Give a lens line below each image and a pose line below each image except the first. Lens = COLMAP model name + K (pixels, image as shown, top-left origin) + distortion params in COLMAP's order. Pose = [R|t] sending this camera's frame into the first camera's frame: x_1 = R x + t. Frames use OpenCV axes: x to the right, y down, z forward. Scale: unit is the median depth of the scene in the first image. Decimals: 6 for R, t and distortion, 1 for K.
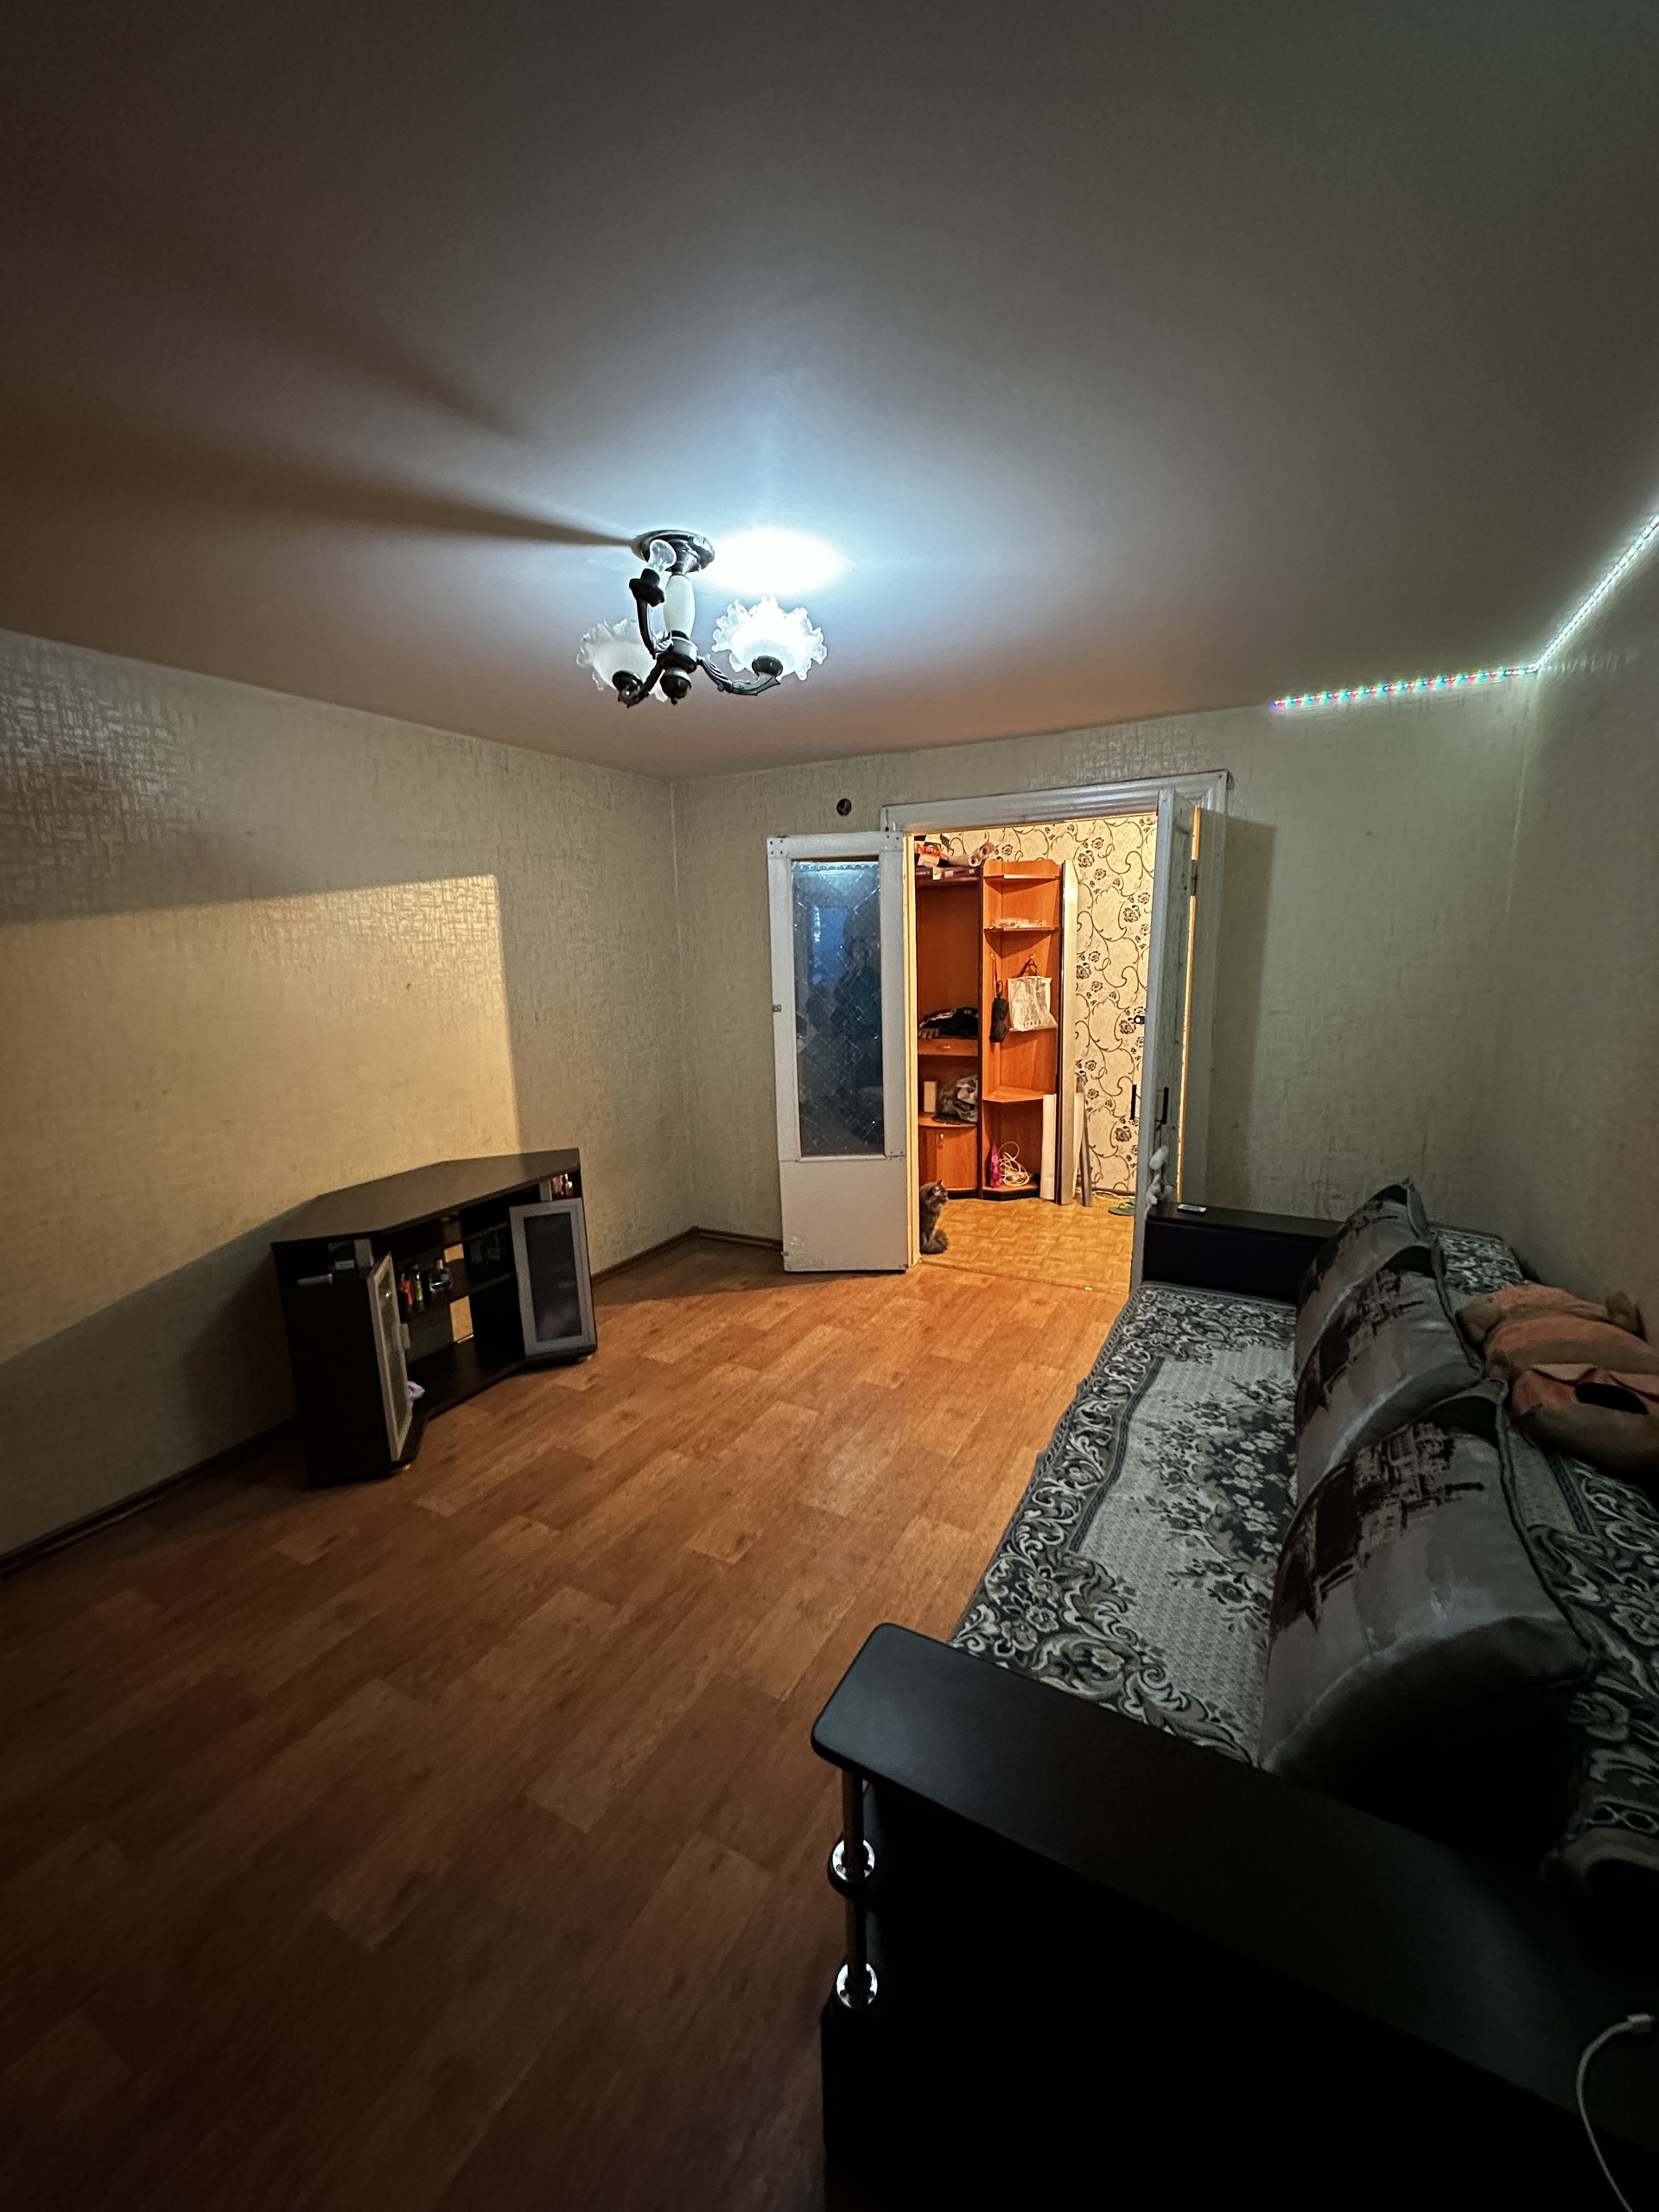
lens RADIAL K [[874.4, 0, 829.5], [0, 874.4, 1106.0], [0, 0, 1]] dist [0.001316, -0.000221]
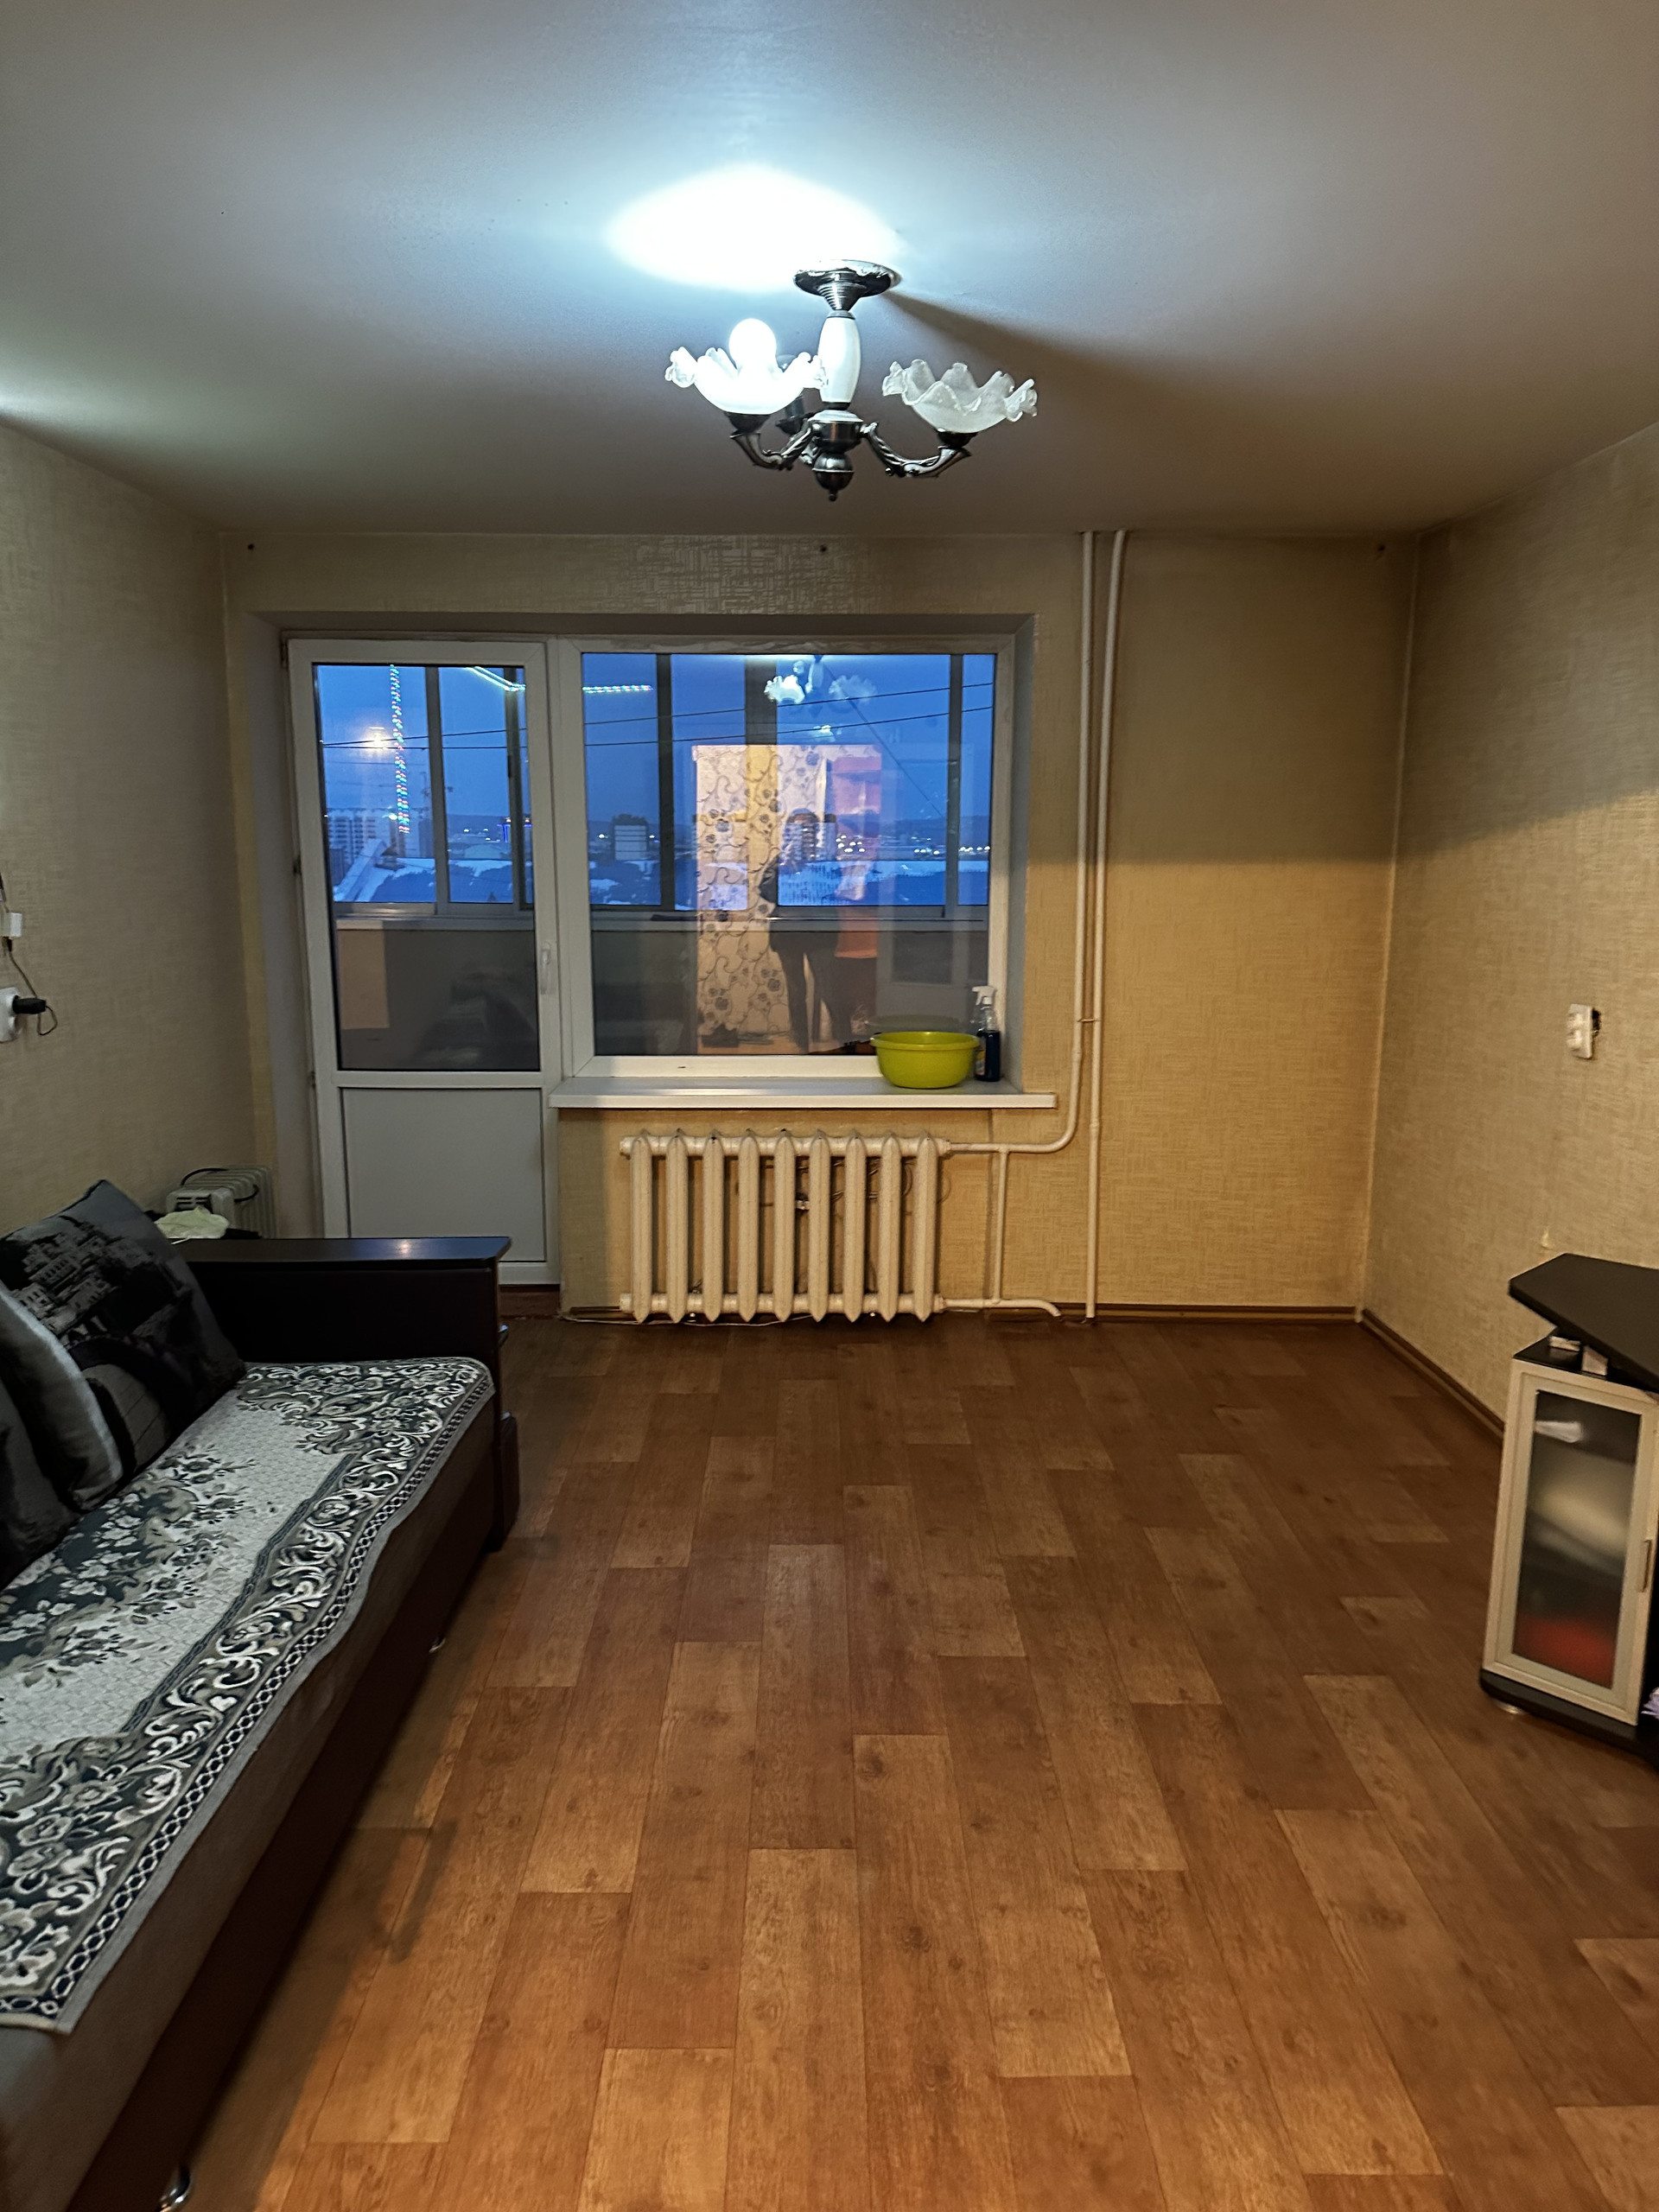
lens RADIAL K [[1560.6, 0, 829.5], [0, 1560.6, 1106.0], [0, 0, 1]] dist [-0.000469, -0.001219]
pose [[-0.874757, 0.104108, -0.473246, 0.474145], [-0.073000, 0.937187, 0.341104, -0.375554], [0.479032, 0.332930, -0.812211, 2.013341]]
